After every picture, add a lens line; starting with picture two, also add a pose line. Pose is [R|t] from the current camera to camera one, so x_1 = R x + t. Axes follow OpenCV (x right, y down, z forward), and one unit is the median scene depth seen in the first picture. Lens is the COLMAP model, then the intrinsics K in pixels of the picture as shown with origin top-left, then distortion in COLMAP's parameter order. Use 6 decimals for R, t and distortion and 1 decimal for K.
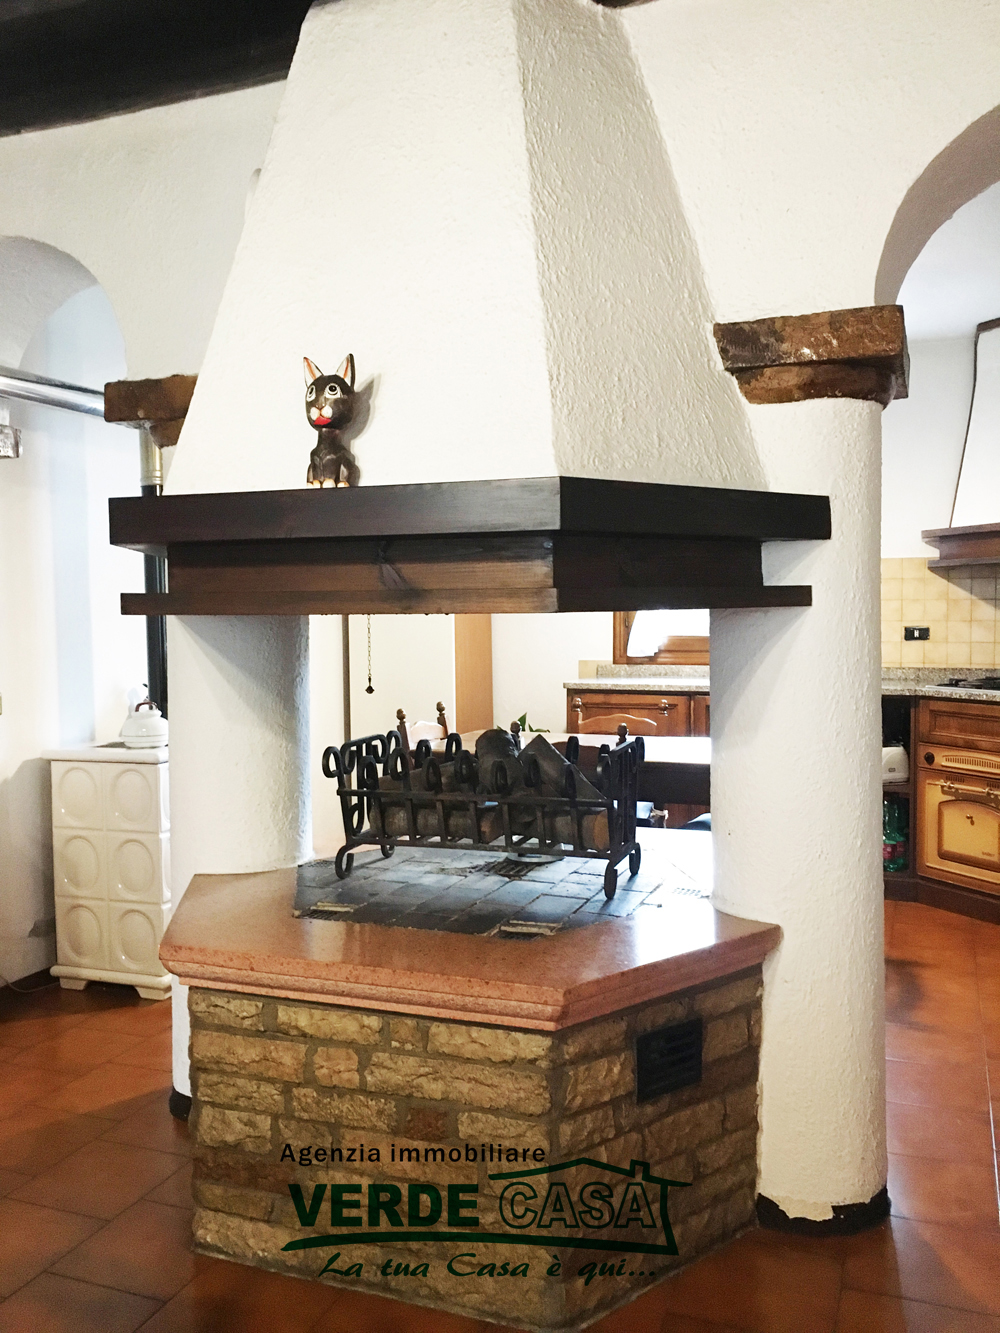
lens RADIAL K [[1144.2, 0, 503.7], [0, 1144.2, 664.6], [0, 0, 1]] dist [0.041678, -0.003852]
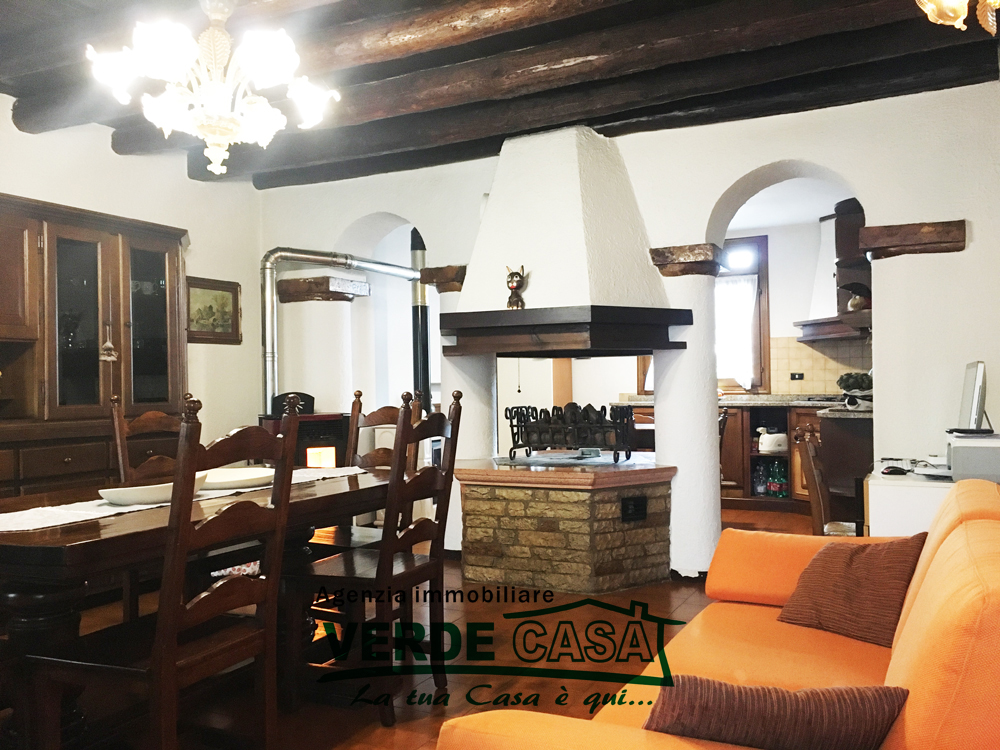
lens RADIAL K [[858.4, 0, 501.6], [0, 858.4, 377.0], [0, 0, 1]] dist [0.041678, -0.003852]
pose [[0.995453, -0.005062, -0.095122, 0.022838], [-0.000546, 0.998267, -0.058838, 0.139333], [0.095255, 0.058623, 0.993725, -1.103657]]
